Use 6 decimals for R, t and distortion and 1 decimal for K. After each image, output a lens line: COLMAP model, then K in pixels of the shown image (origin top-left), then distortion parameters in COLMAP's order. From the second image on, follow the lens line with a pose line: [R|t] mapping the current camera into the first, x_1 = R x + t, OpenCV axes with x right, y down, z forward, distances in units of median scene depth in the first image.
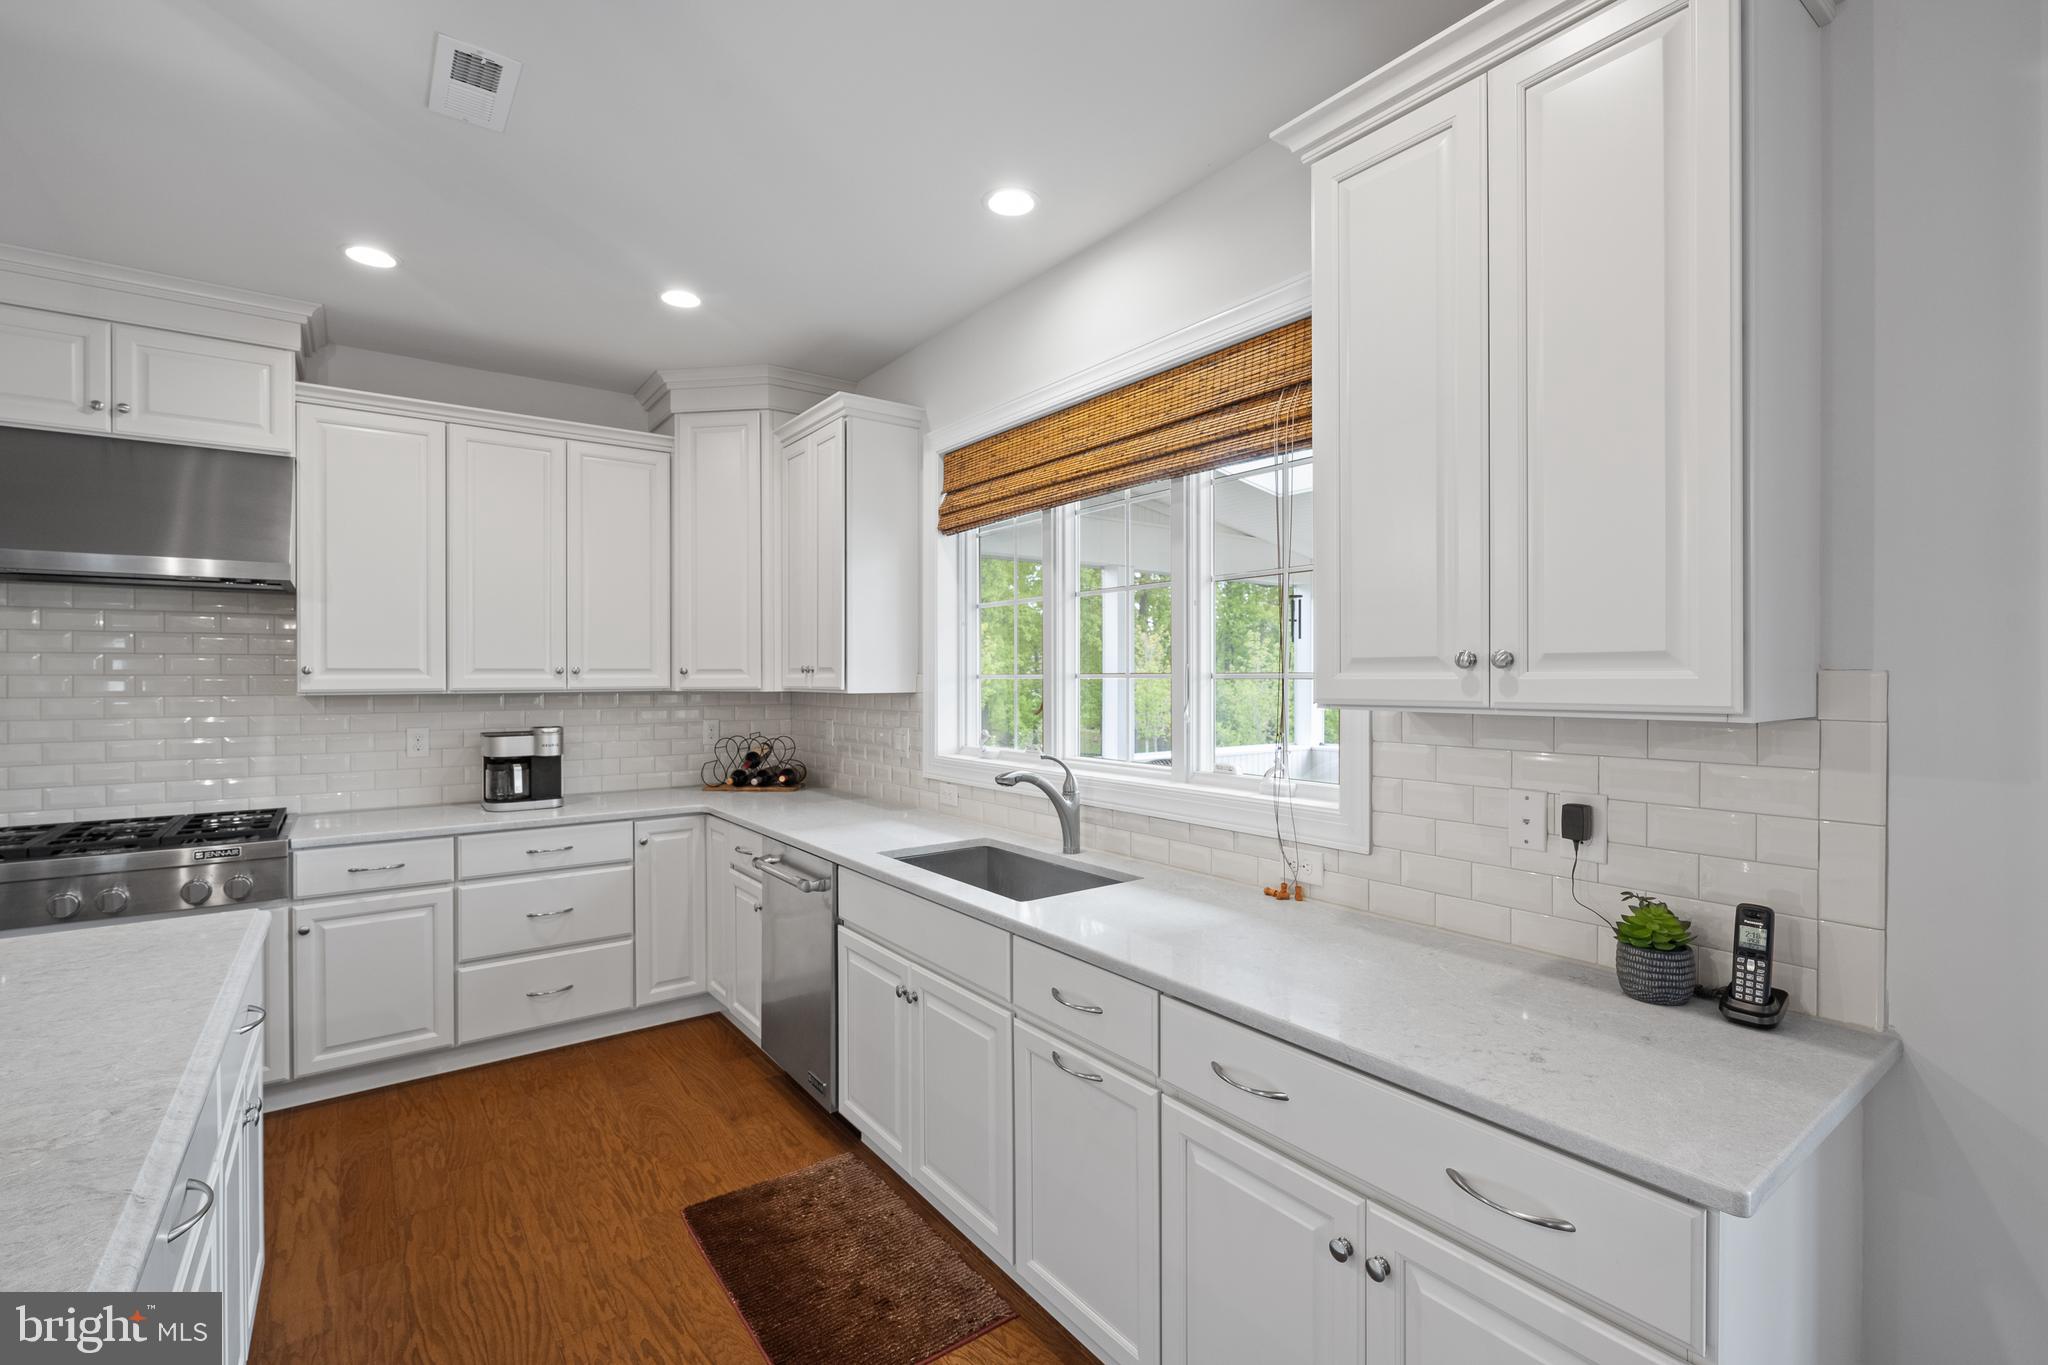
lens RADIAL K [[897.2, 0, 1049.8], [0, 897.2, 674.5], [0, 0, 1]] dist [-0.011576, 0.001089]
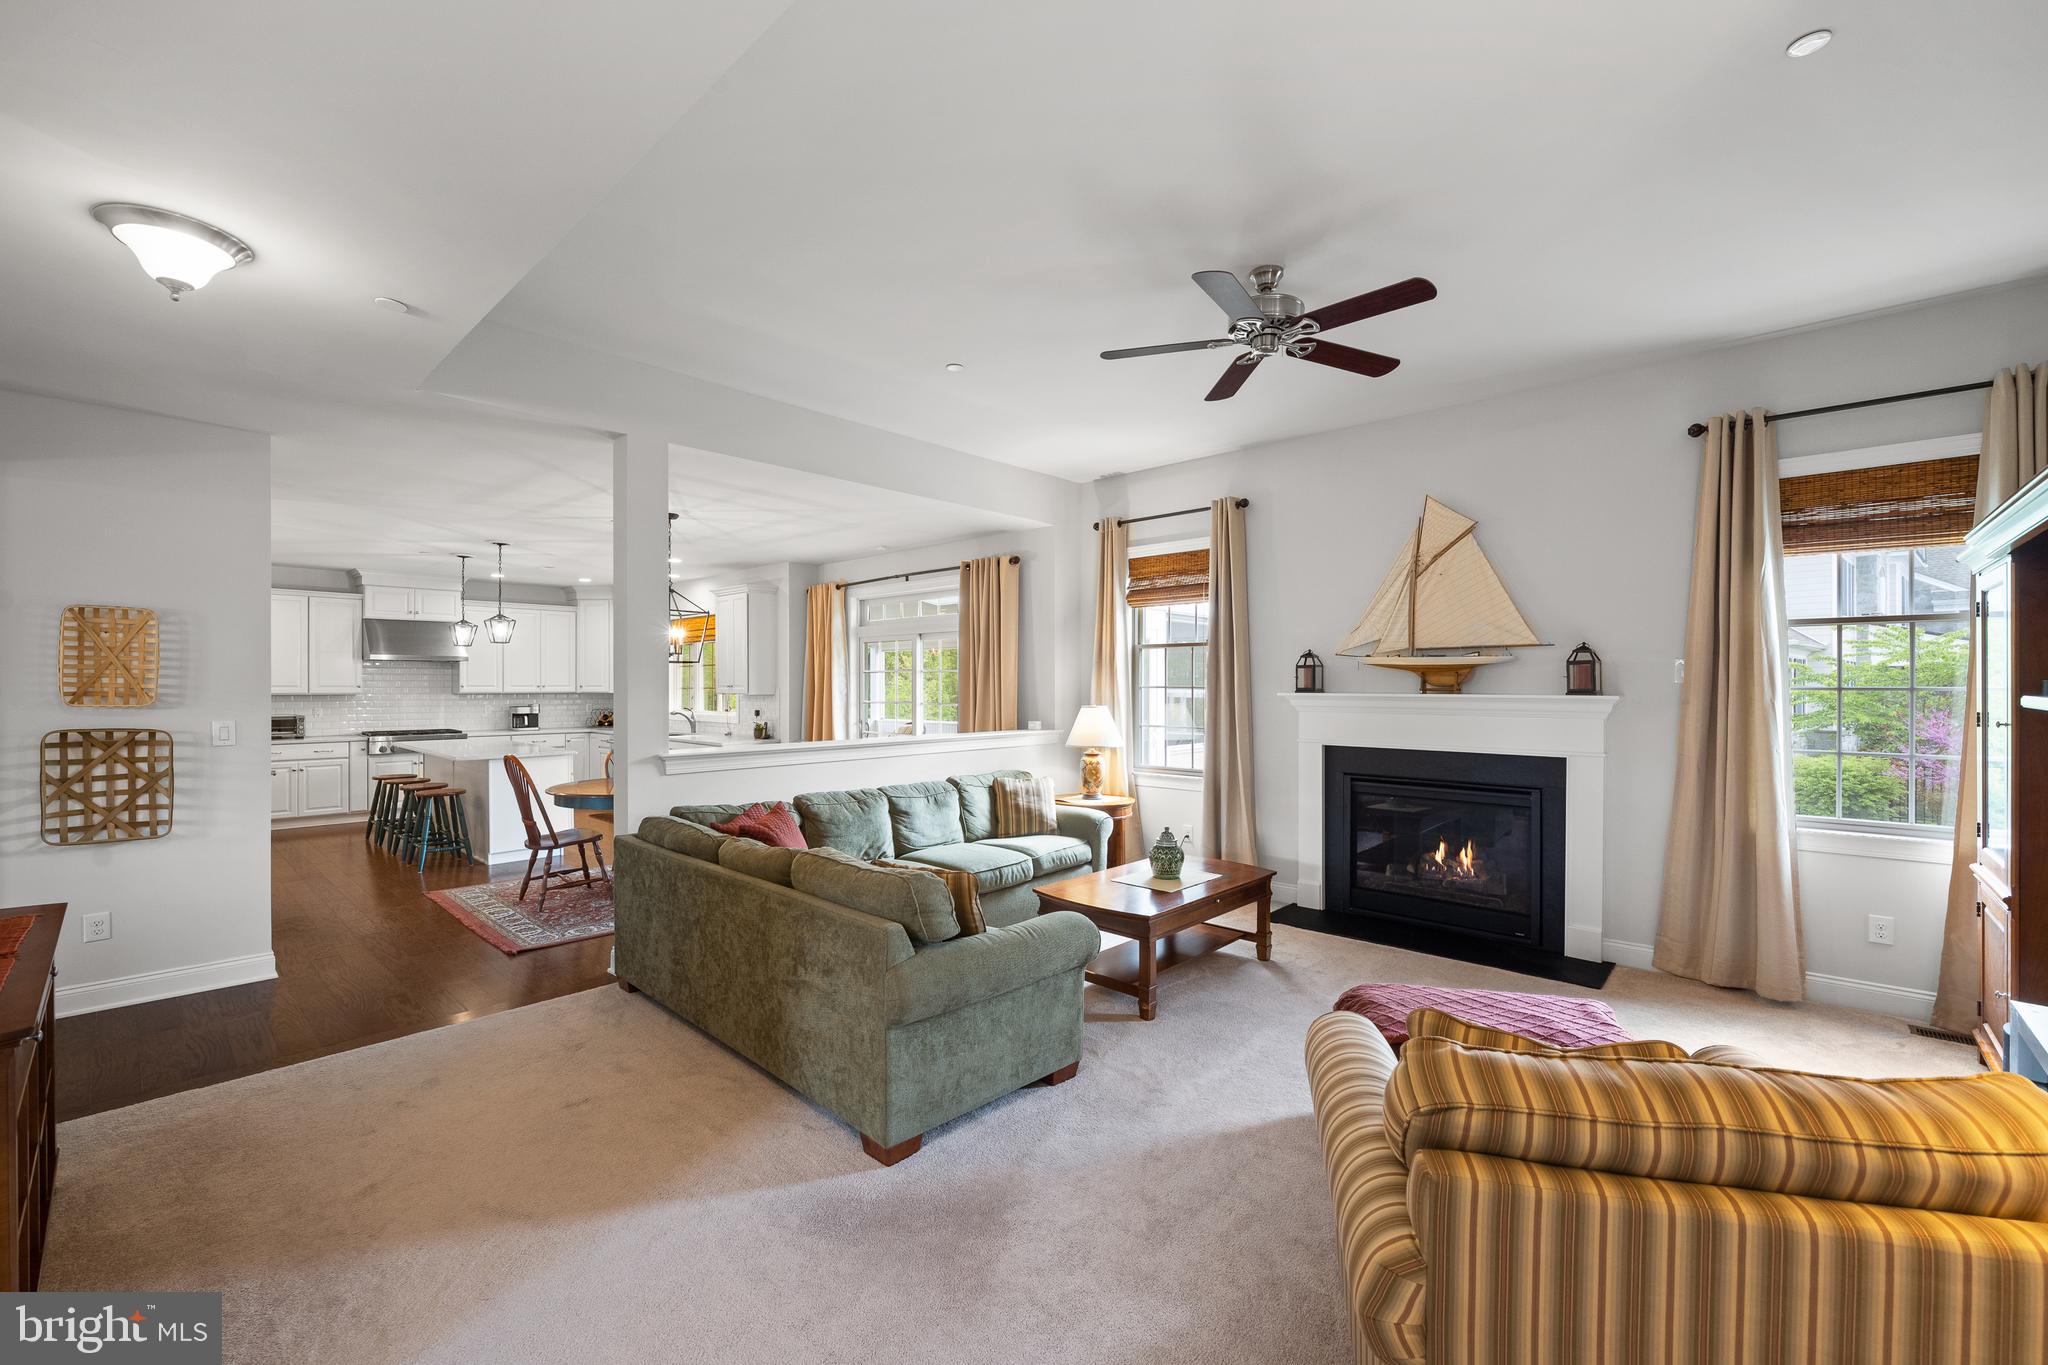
lens RADIAL K [[845.0, 0, 1038.0], [0, 845.0, 685.7], [0, 0, 1]] dist [-0.004512, 0.000224]
pose [[0.986786, 0.002843, 0.162003, 0.822509], [-0.003203, 0.999993, 0.001967, -0.020253], [-0.161996, -0.002460, 0.986788, -2.605577]]
